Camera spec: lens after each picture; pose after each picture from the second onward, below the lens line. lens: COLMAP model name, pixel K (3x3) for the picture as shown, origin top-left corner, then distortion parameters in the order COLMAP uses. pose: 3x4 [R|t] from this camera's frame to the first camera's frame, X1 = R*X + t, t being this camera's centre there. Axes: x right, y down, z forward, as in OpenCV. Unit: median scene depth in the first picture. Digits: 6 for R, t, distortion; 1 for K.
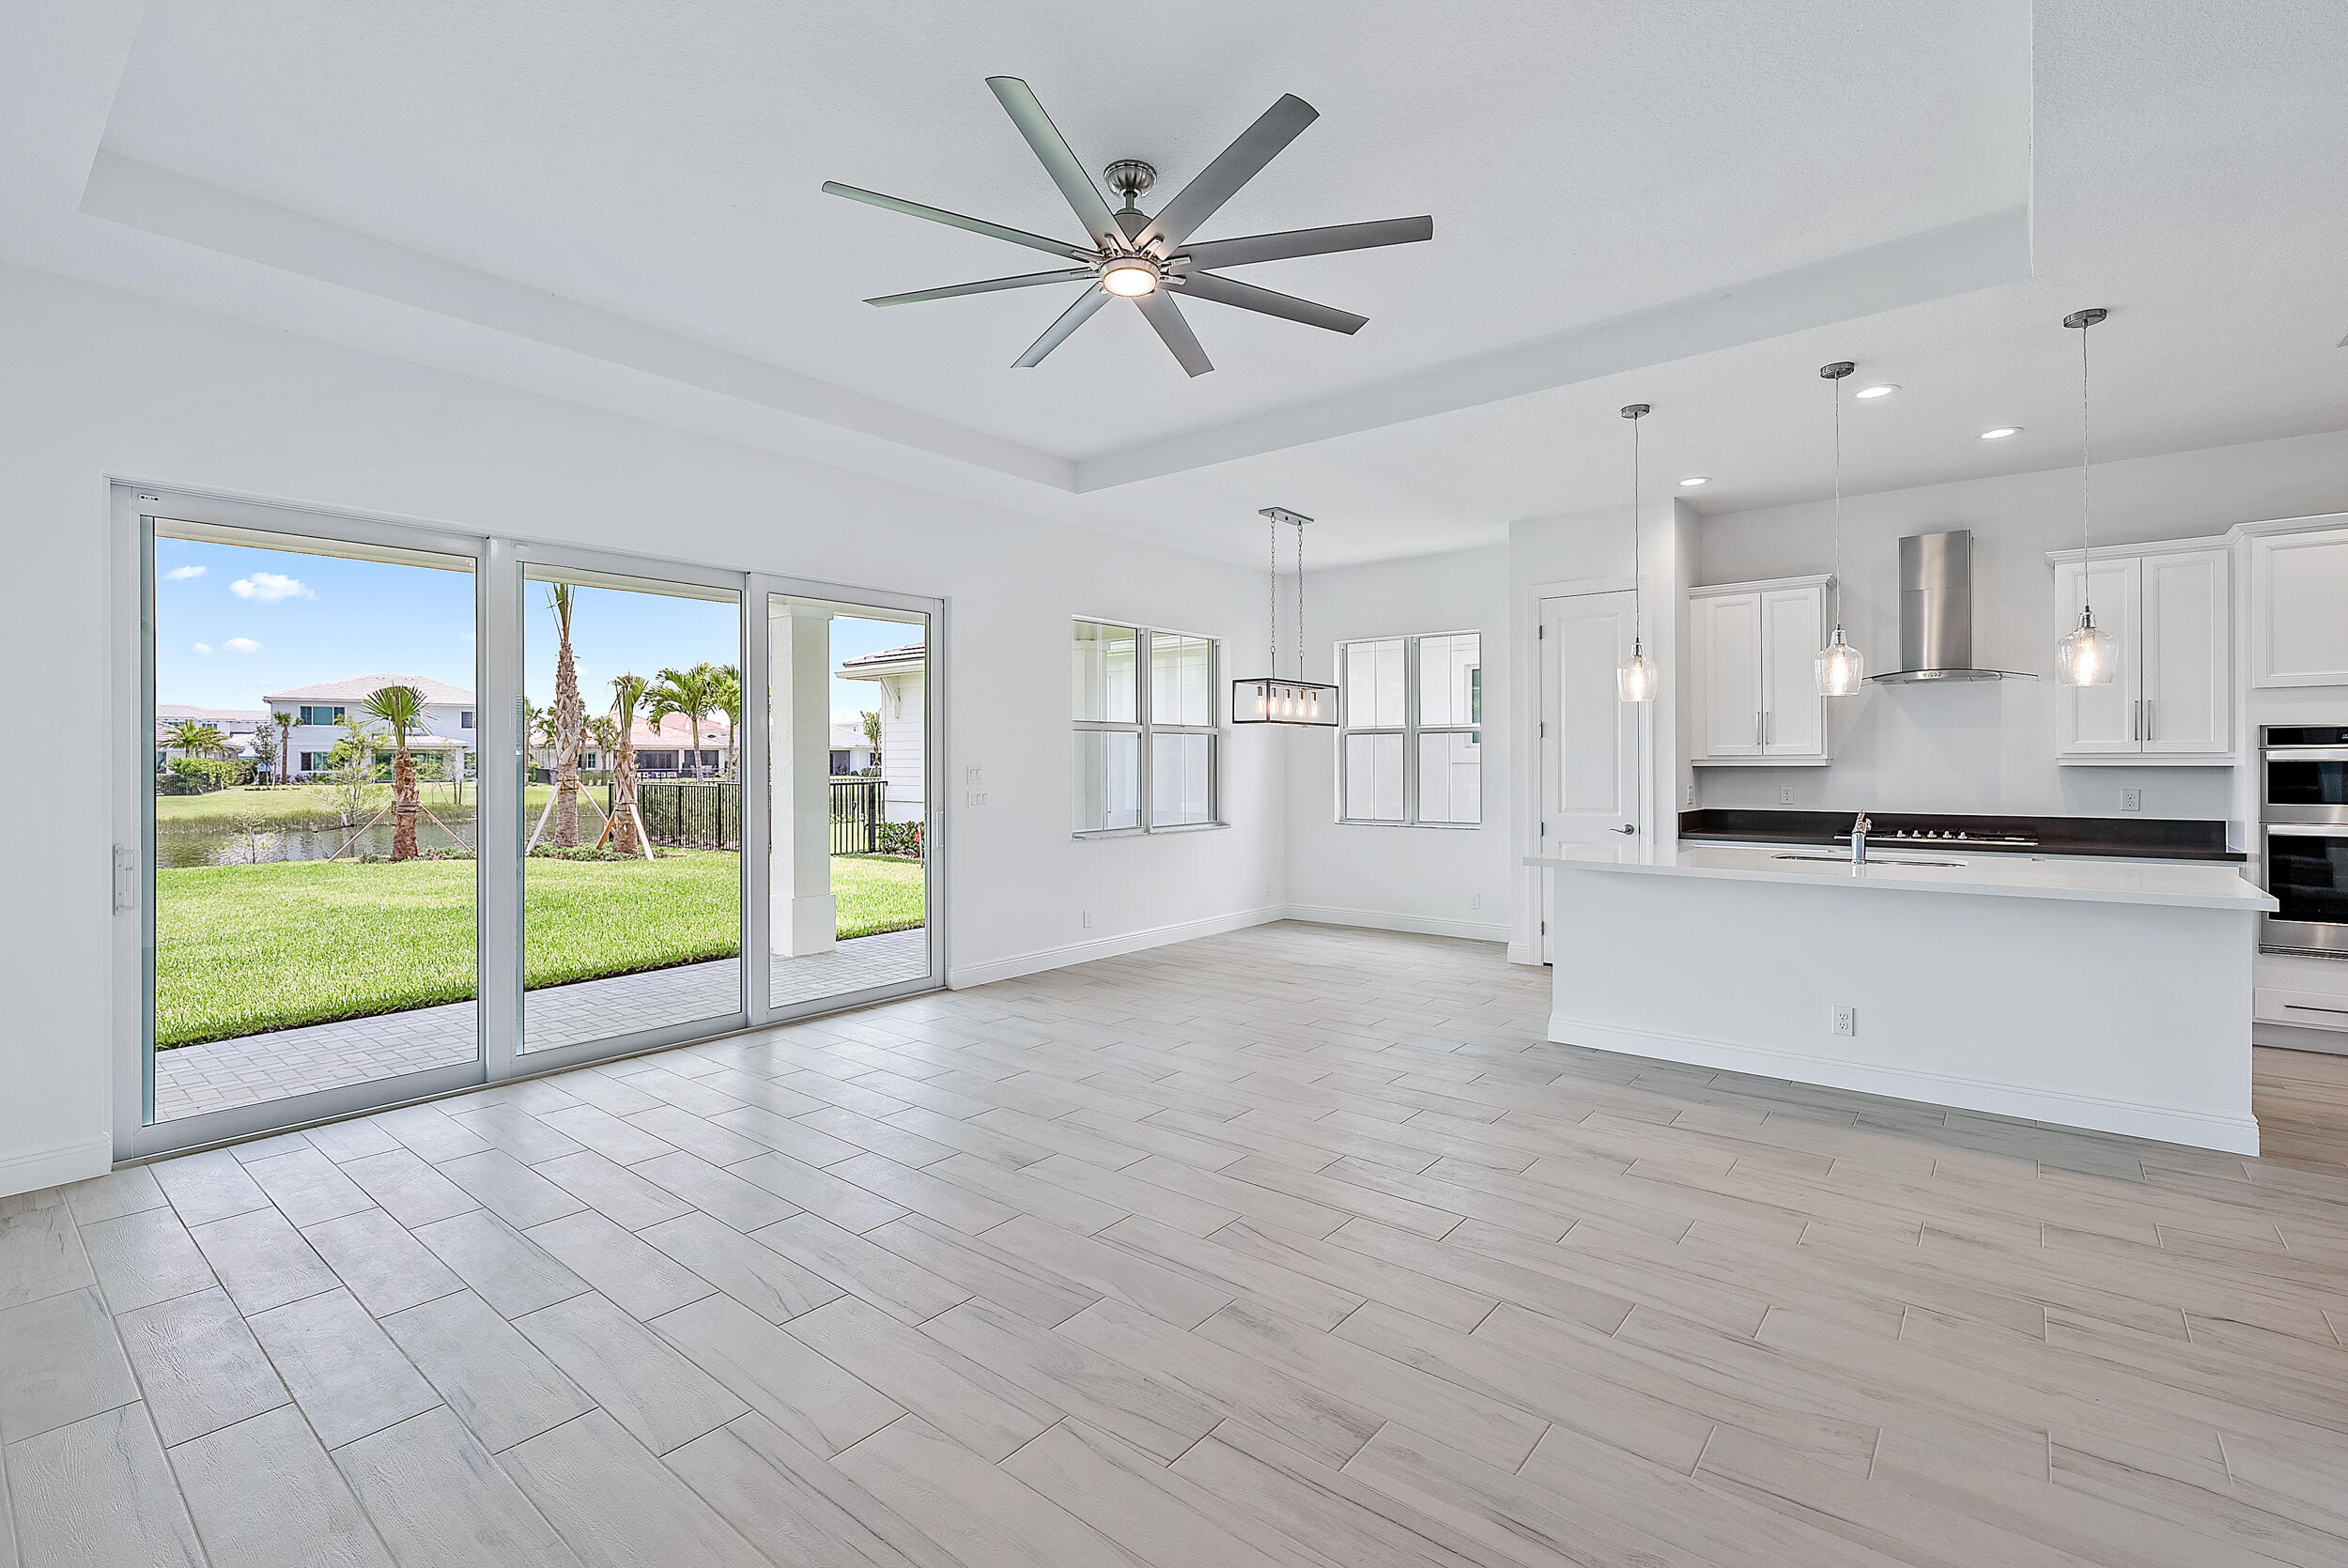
lens RADIAL K [[1038.8, 0, 1197.2], [0, 1038.8, 763.6], [0, 0, 1]] dist [0.001185, -0.000009]
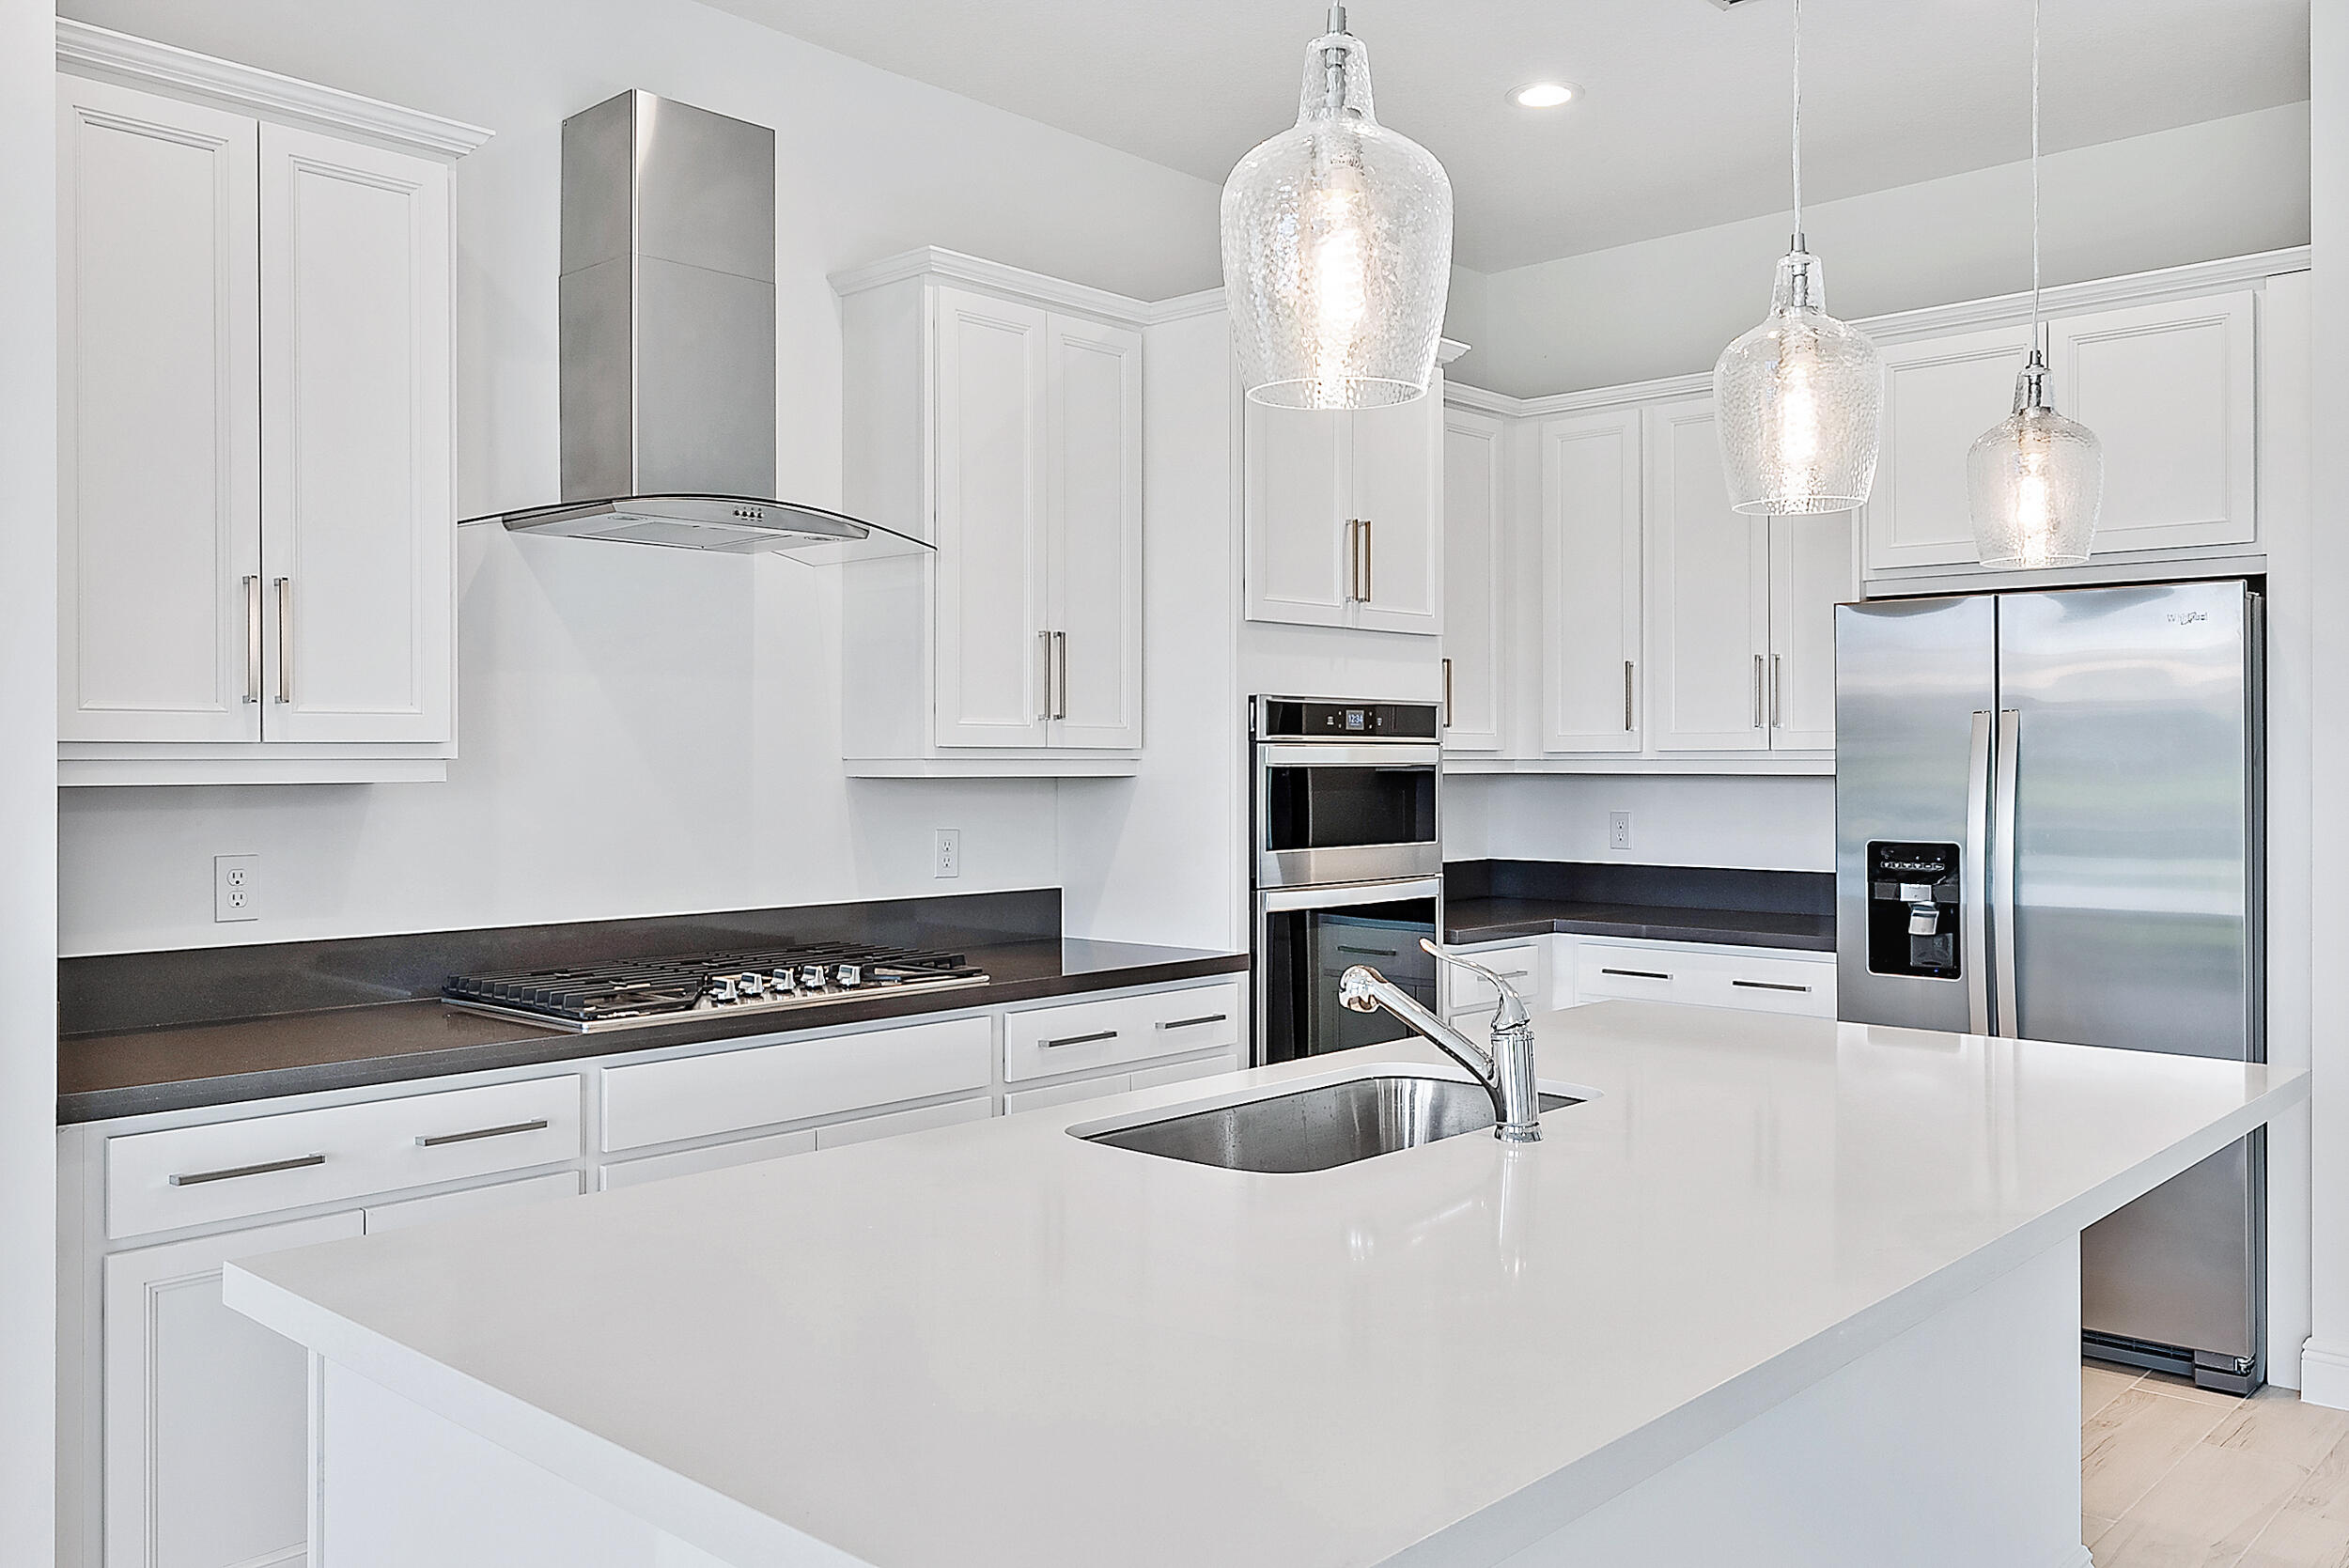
lens RADIAL K [[1861.8, 0, 1167.4], [0, 1861.8, 759.6], [0, 0, 1]] dist [0.000500, -0.000954]
pose [[0.077939, 0.004143, 0.996950, 0.132256], [0.003071, 0.999986, -0.004396, -0.001903], [-0.996953, 0.003404, 0.077925, 1.023775]]
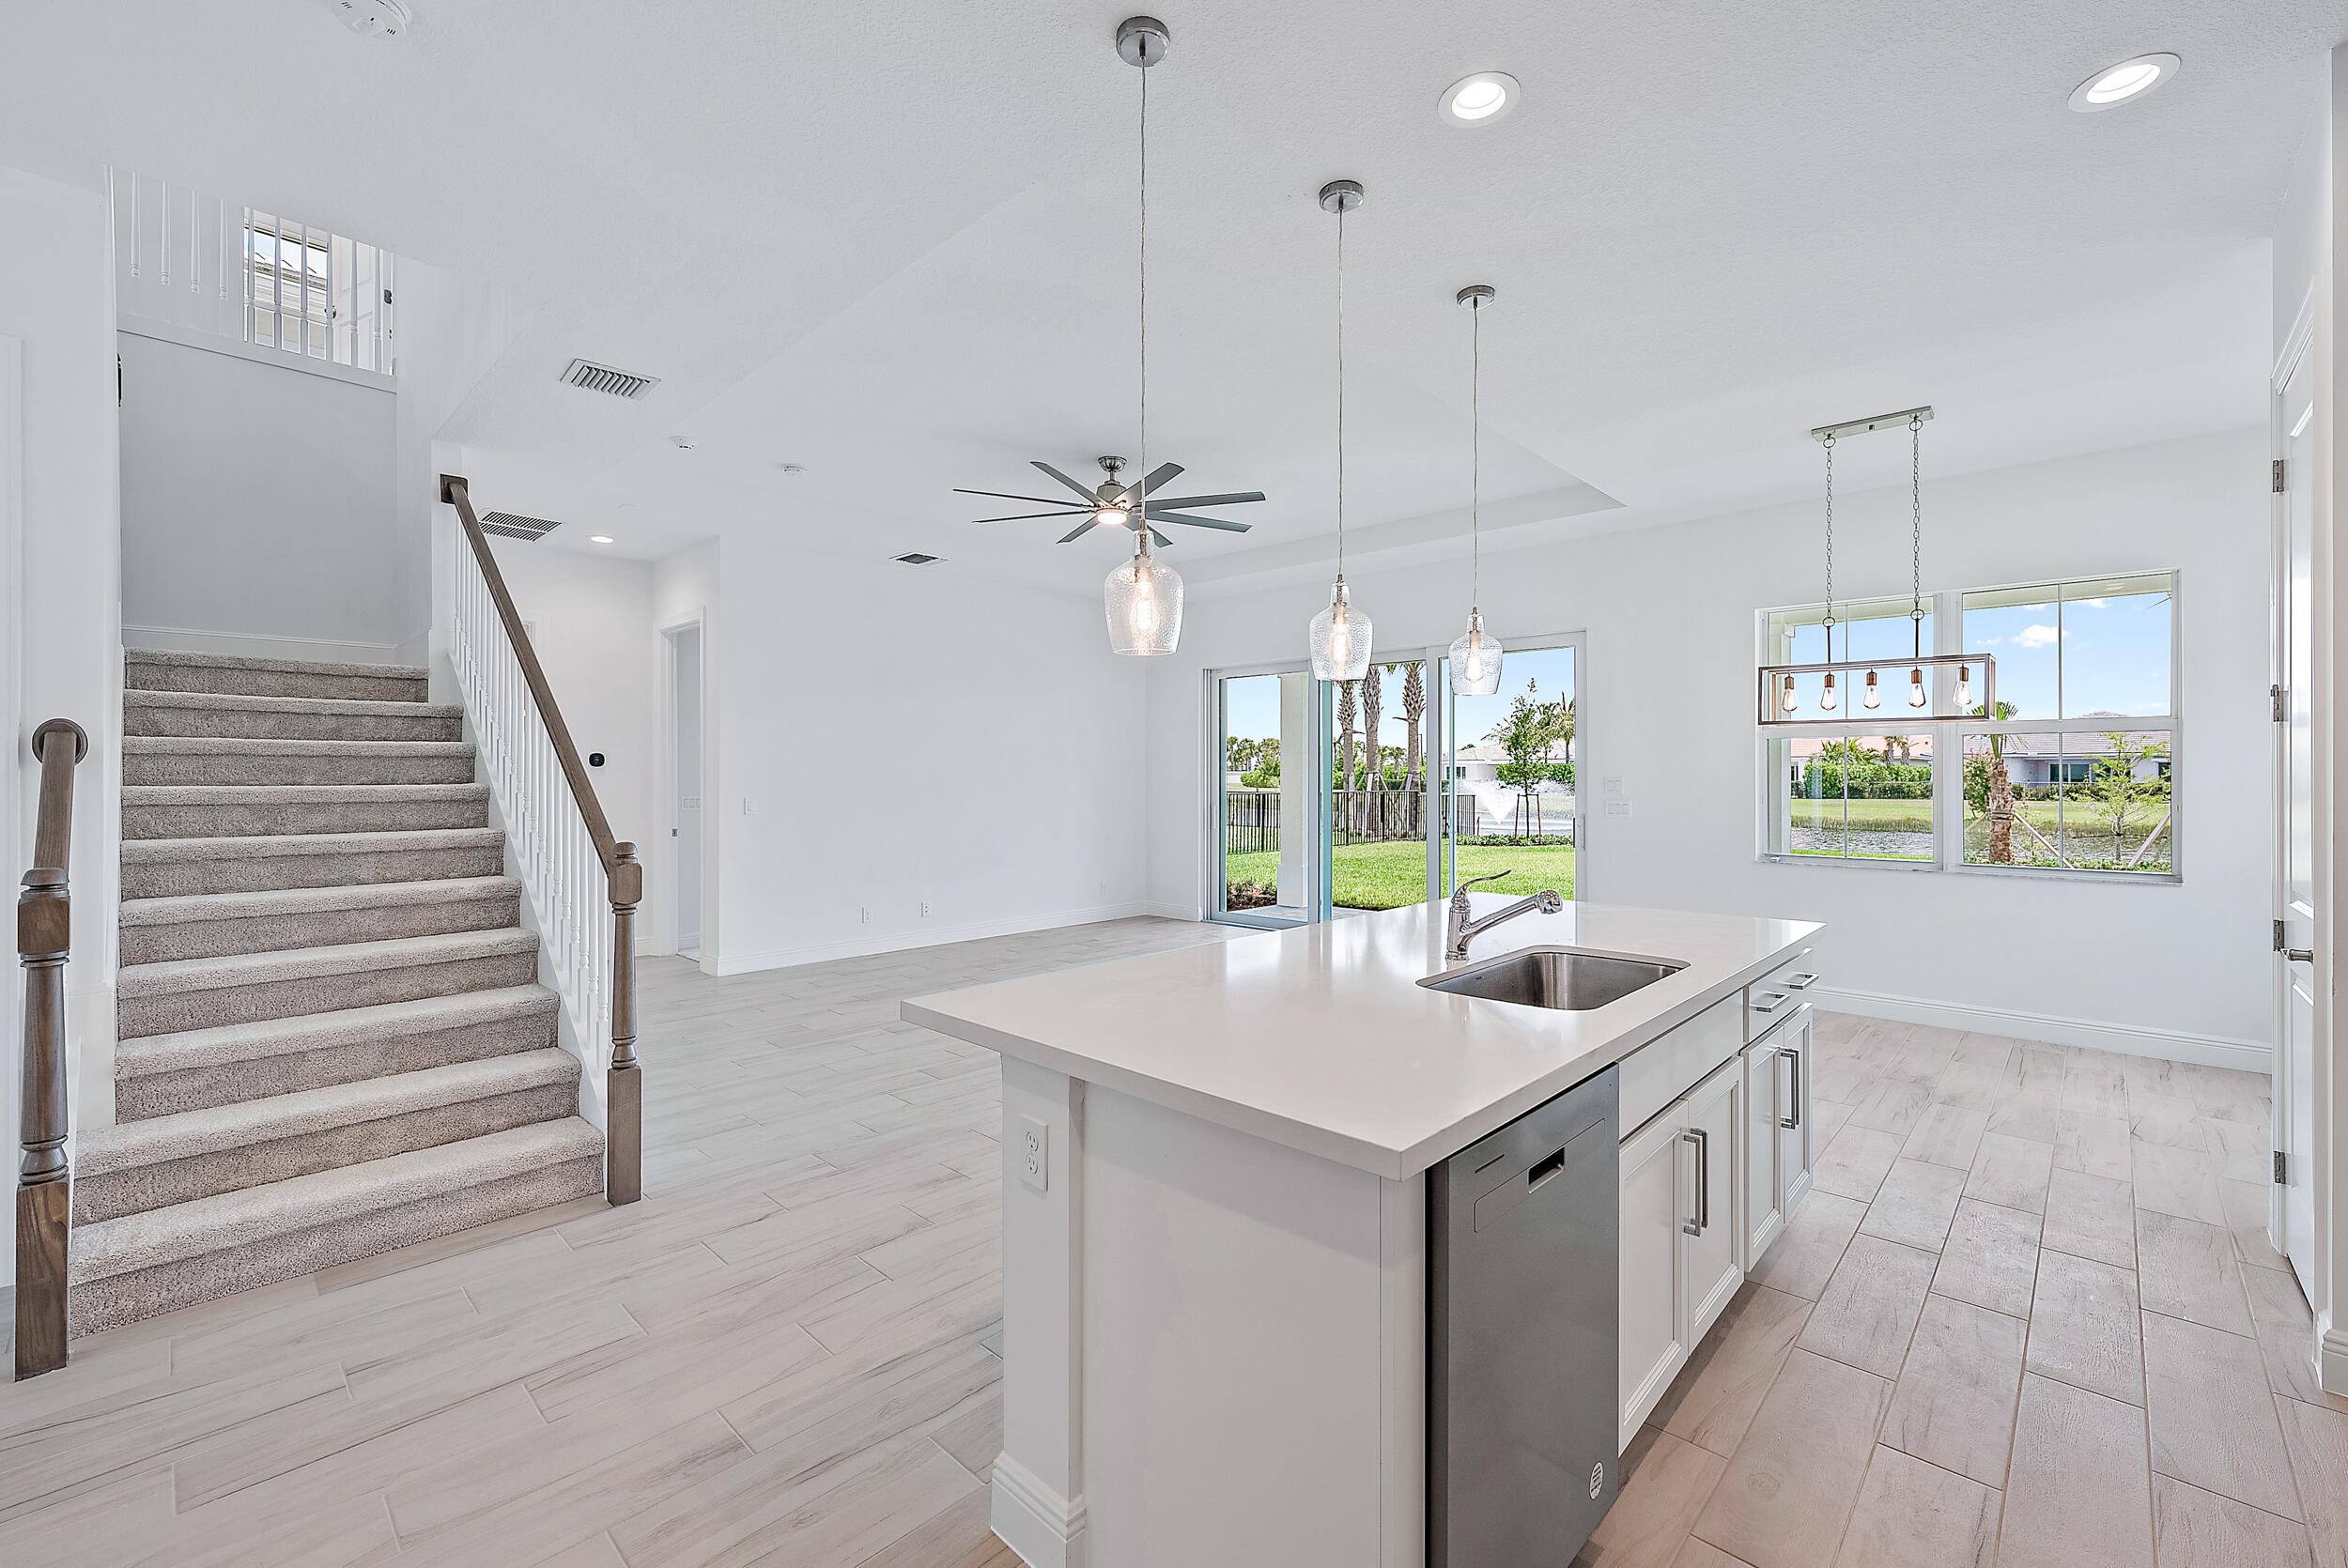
lens RADIAL K [[975.0, 0, 1172.3], [0, 975.0, 775.6], [0, 0, 1]] dist [0.000483, -0.000038]
pose [[-0.091025, 0.003617, -0.995842, 1.147588], [-0.000952, 0.999993, 0.003719, -0.004149], [0.995848, 0.001287, -0.091021, 0.867321]]
